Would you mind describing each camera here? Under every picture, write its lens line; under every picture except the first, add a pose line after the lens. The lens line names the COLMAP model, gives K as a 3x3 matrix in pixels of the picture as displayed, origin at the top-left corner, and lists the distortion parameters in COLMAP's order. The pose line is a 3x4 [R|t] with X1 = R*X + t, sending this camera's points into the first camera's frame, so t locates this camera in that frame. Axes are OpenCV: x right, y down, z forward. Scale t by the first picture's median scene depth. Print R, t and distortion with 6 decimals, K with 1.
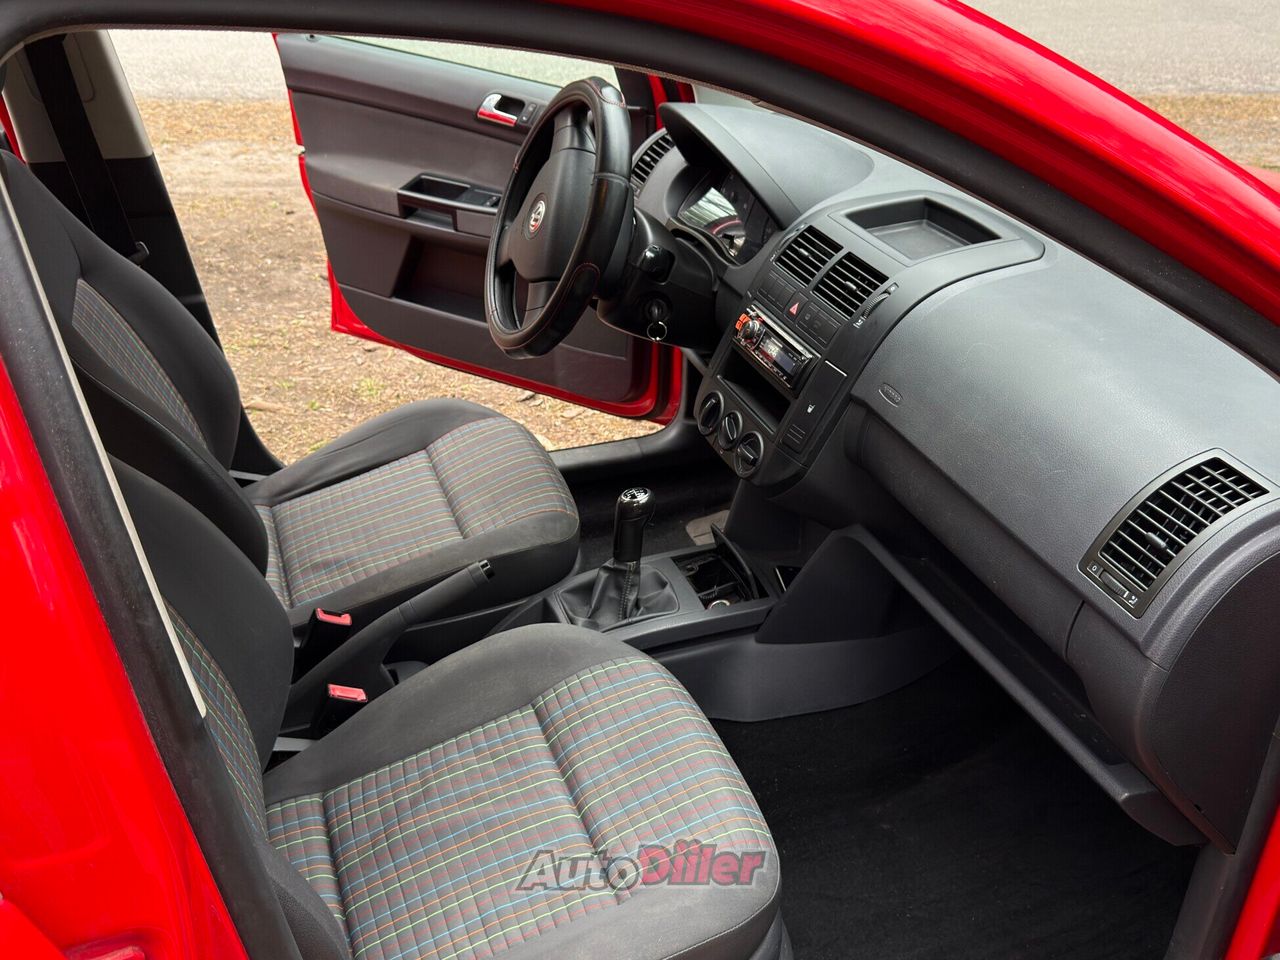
lens RADIAL K [[1292.7, 0, 640.0], [0, 1292.7, 480.0], [0, 0, 1]] dist [0.187272, -0.367795]
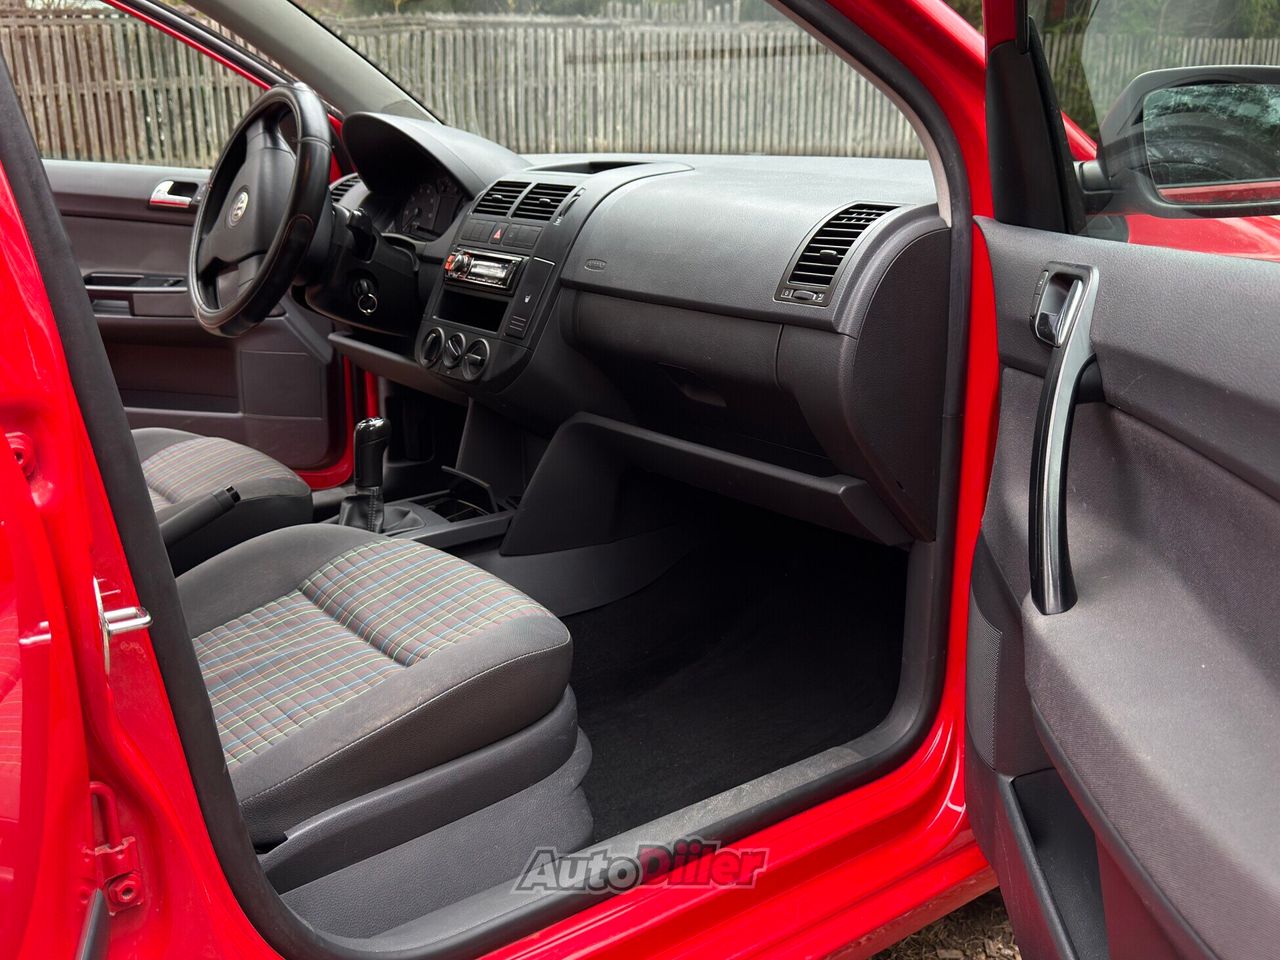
lens RADIAL K [[1292.7, 0, 640.0], [0, 1292.7, 480.0], [0, 0, 1]] dist [0.187272, -0.367795]
pose [[0.954590, -0.096206, 0.281963, -0.104811], [0.160010, 0.963897, -0.212836, 0.339172], [-0.251307, 0.248288, 0.935520, -0.042585]]
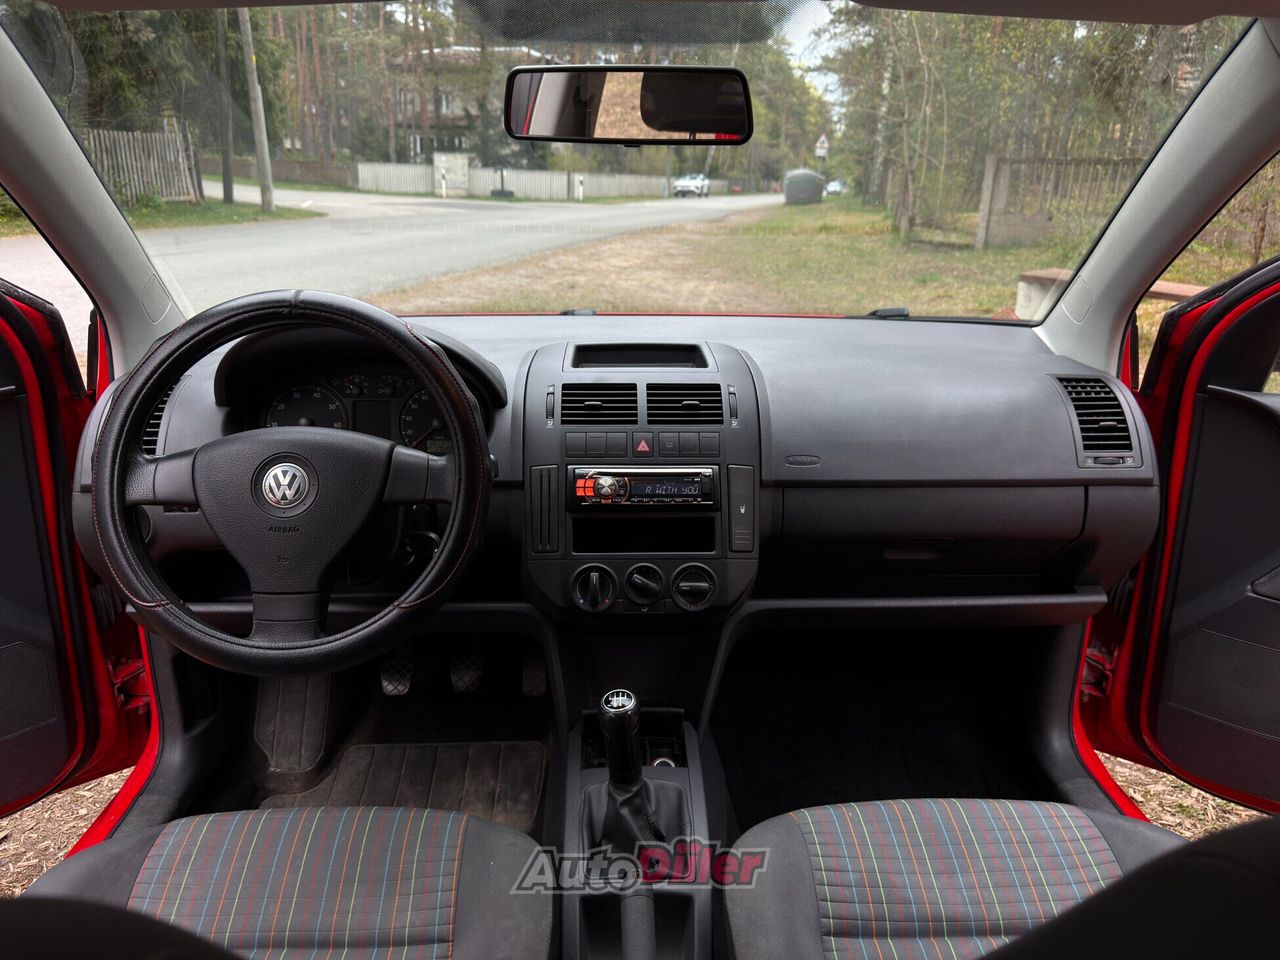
lens RADIAL K [[919.5, 0, 640.0], [0, 919.5, 480.0], [0, 0, 1]] dist [0.011241, 0.000524]
pose [[0.310489, -0.304191, 0.900591, -0.546641], [0.463126, 0.875774, 0.136141, -0.211040], [-0.830127, 0.374816, 0.412797, 0.720036]]
